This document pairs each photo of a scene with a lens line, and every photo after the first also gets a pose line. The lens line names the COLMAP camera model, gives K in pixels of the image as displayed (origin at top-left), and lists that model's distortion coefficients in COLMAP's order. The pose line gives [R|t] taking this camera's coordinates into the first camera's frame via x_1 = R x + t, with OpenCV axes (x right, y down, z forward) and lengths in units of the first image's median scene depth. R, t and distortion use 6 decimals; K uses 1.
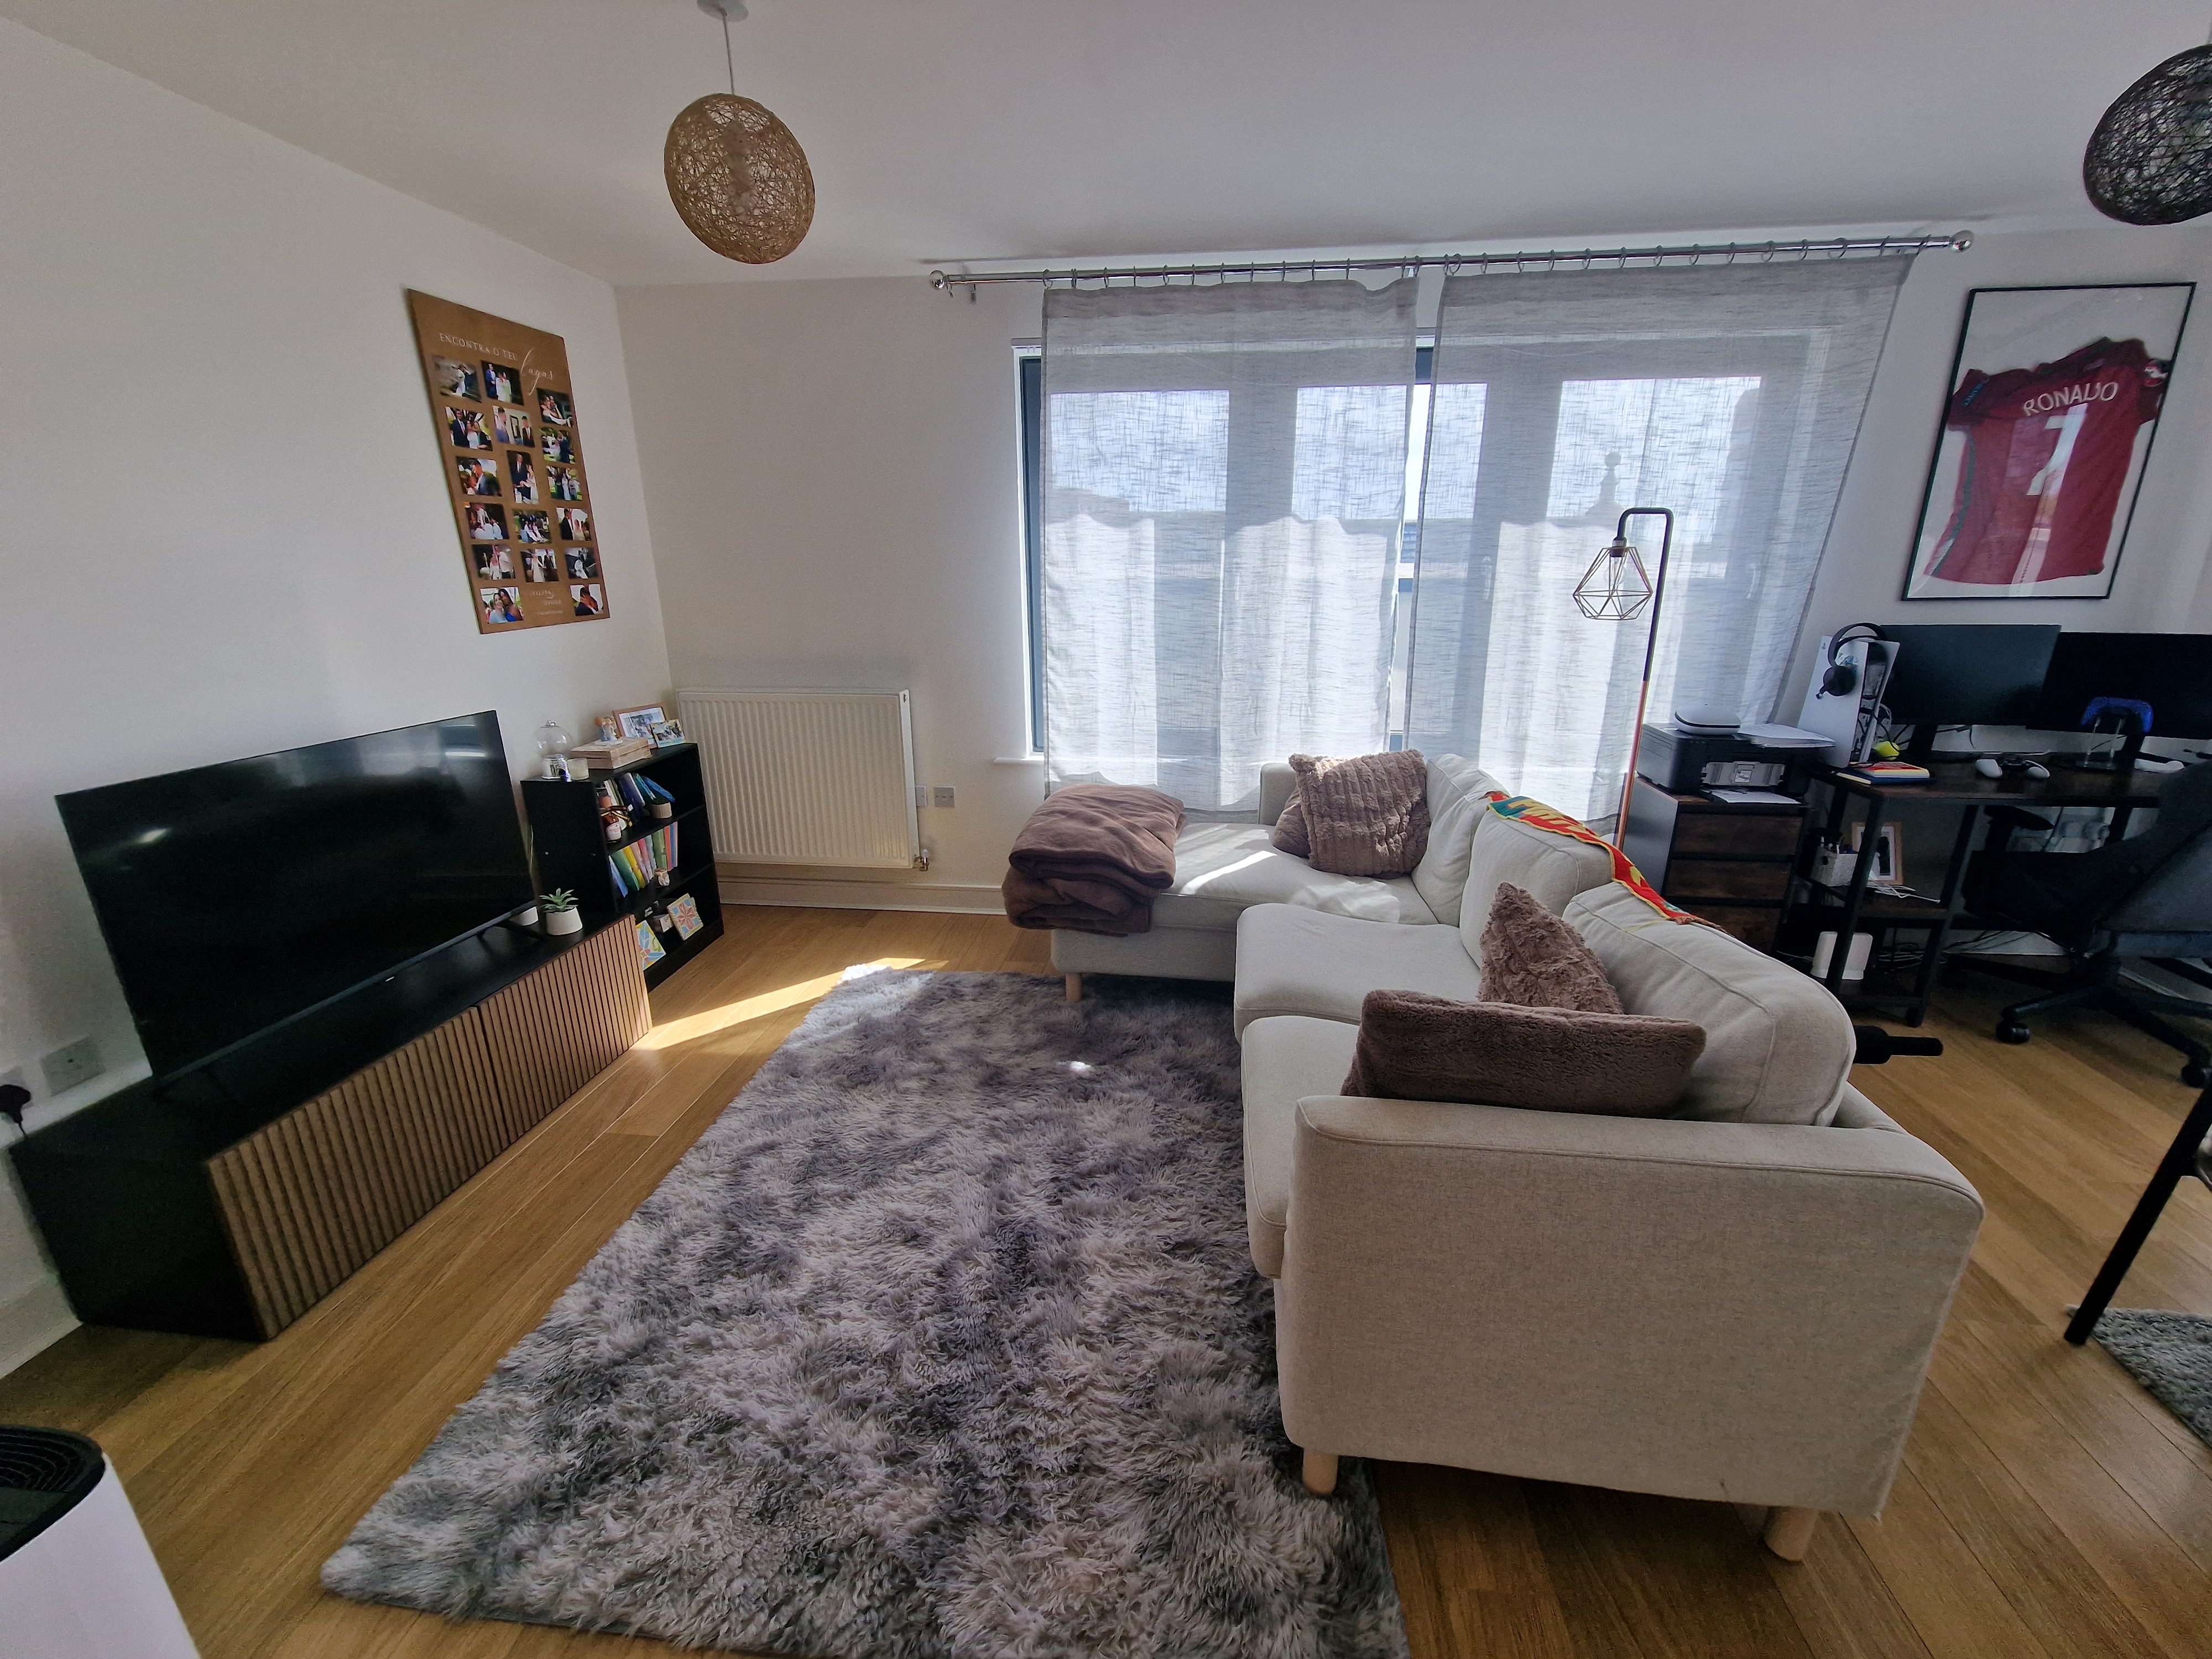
lens RADIAL K [[905.2, 0, 1110.2], [0, 905.2, 837.2], [0, 0, 1]] dist [0.002597, -0.003659]
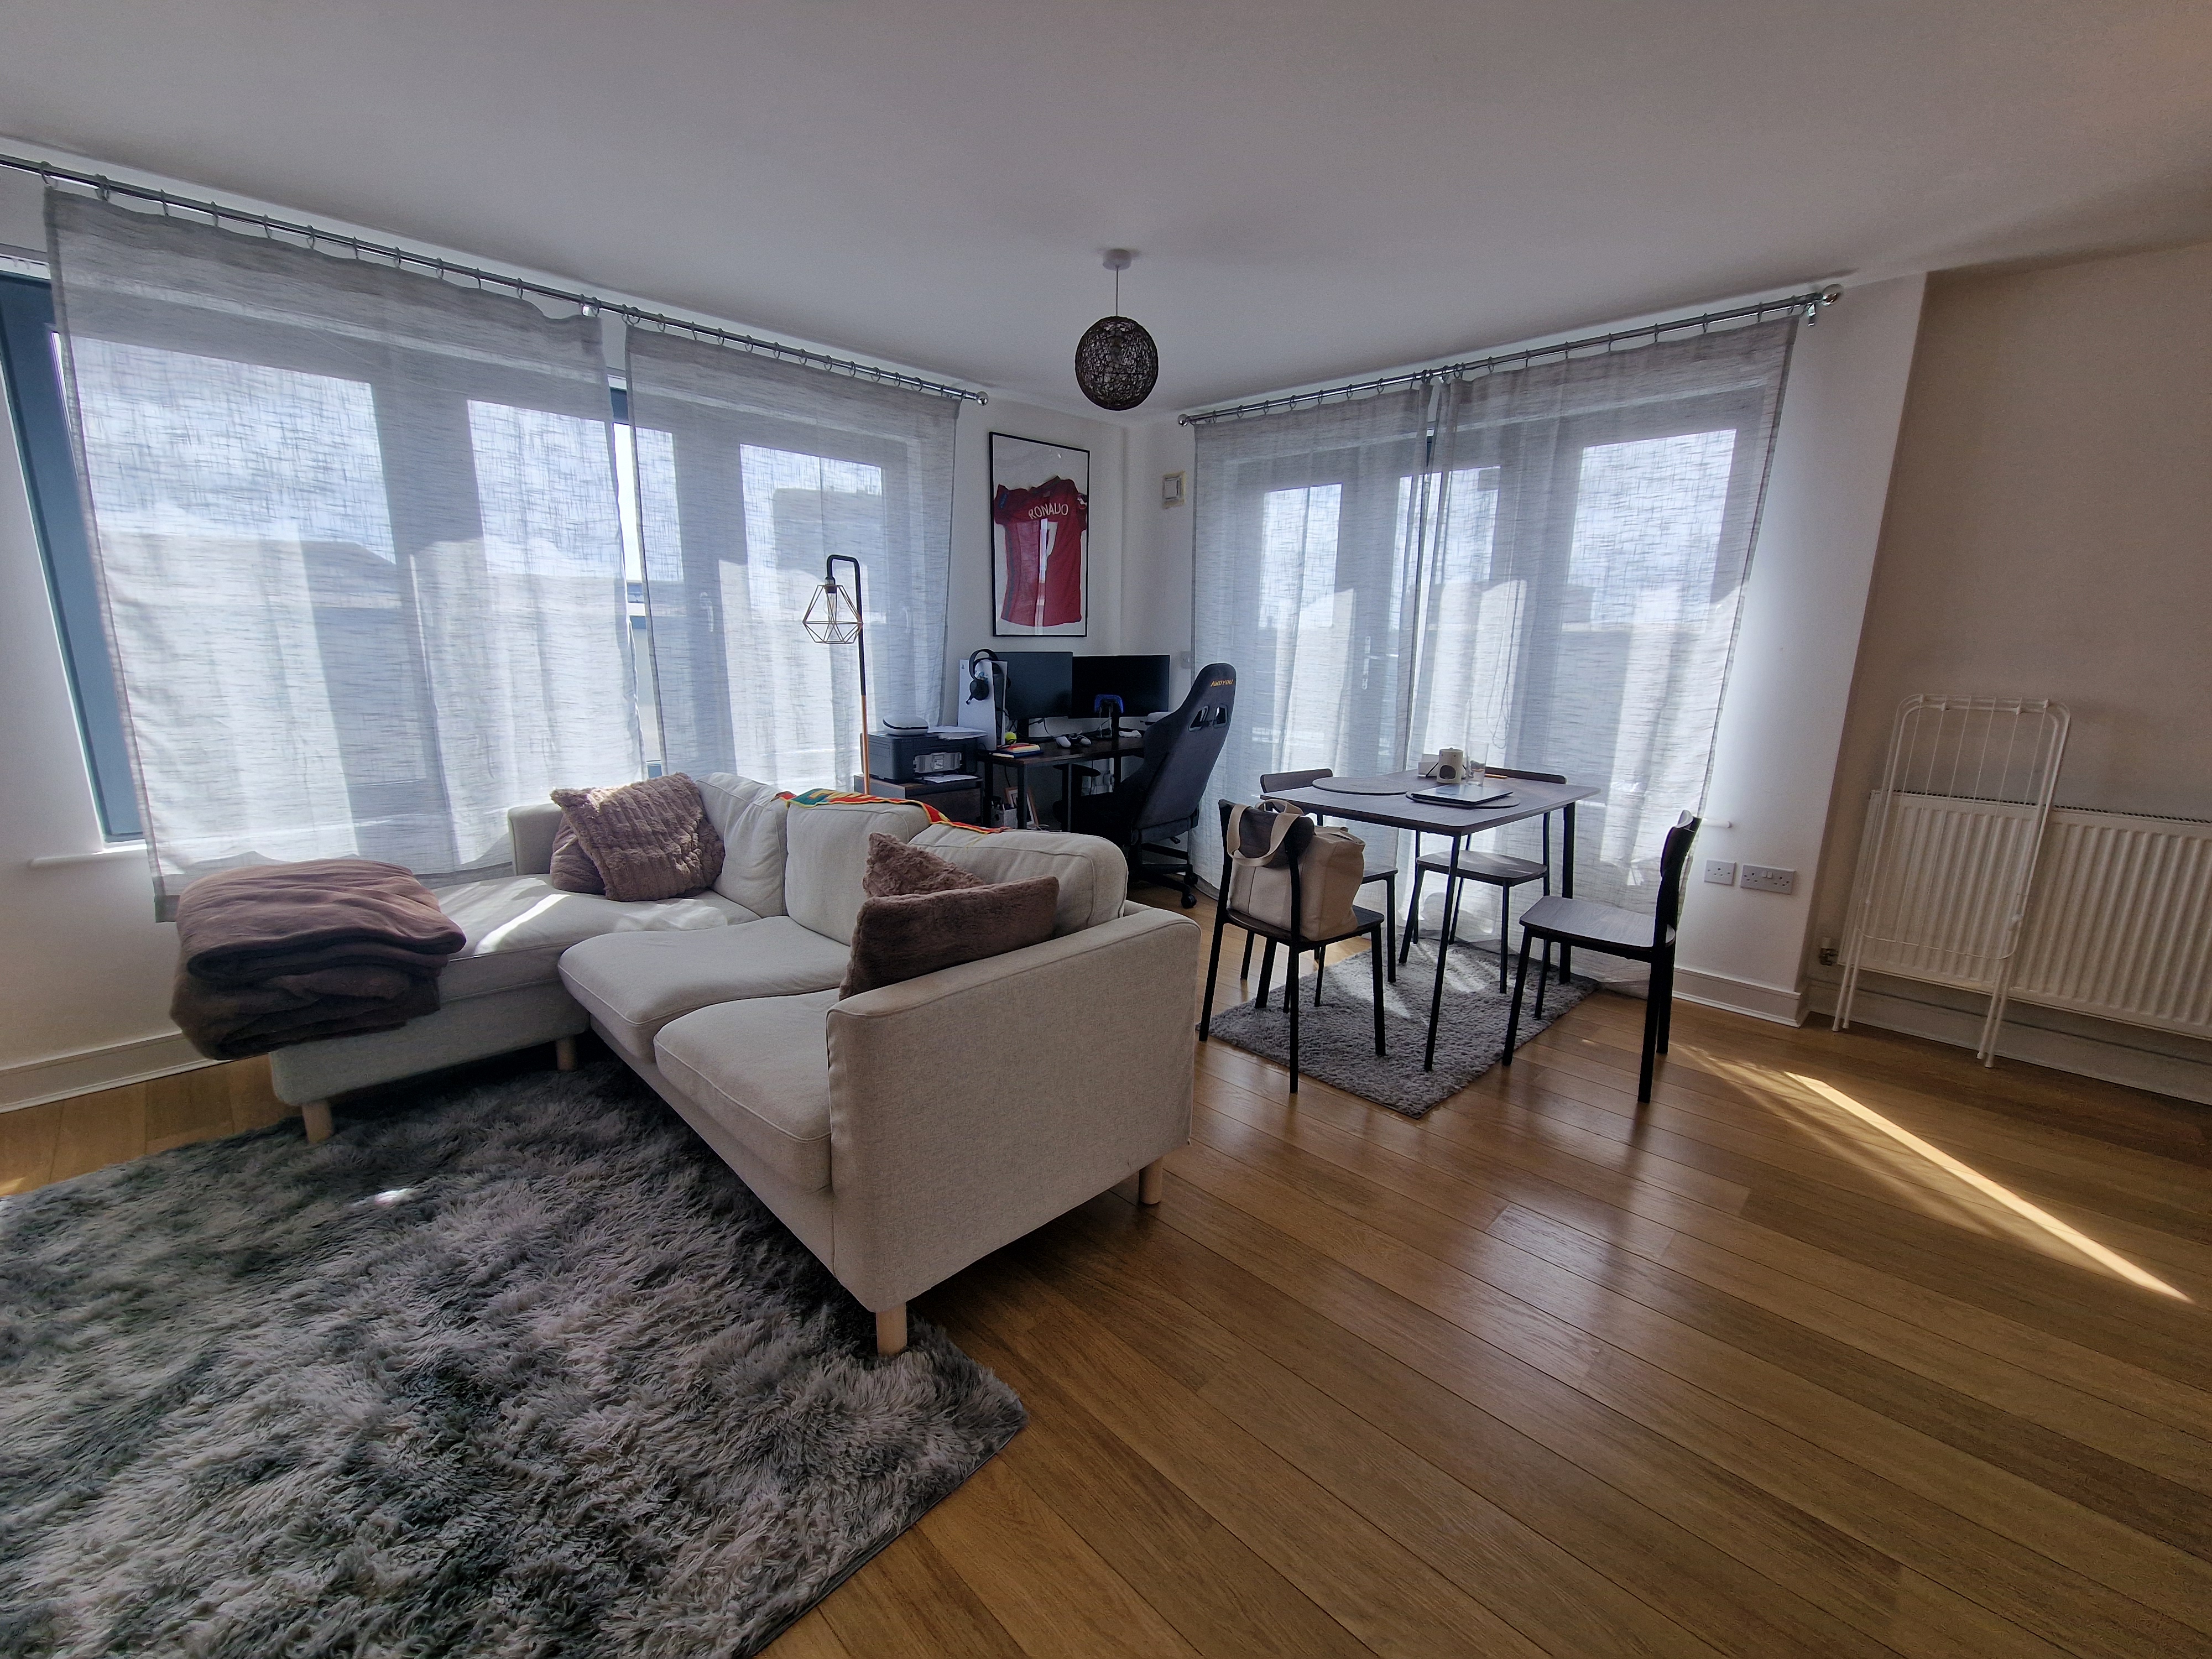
lens RADIAL K [[905.2, 0, 1110.2], [0, 905.2, 837.2], [0, 0, 1]] dist [0.002597, -0.003659]
pose [[0.614825, -0.153467, 0.773588, -0.192340], [0.208526, 0.977610, 0.028212, 0.053516], [-0.760597, 0.143968, 0.633061, -0.012472]]
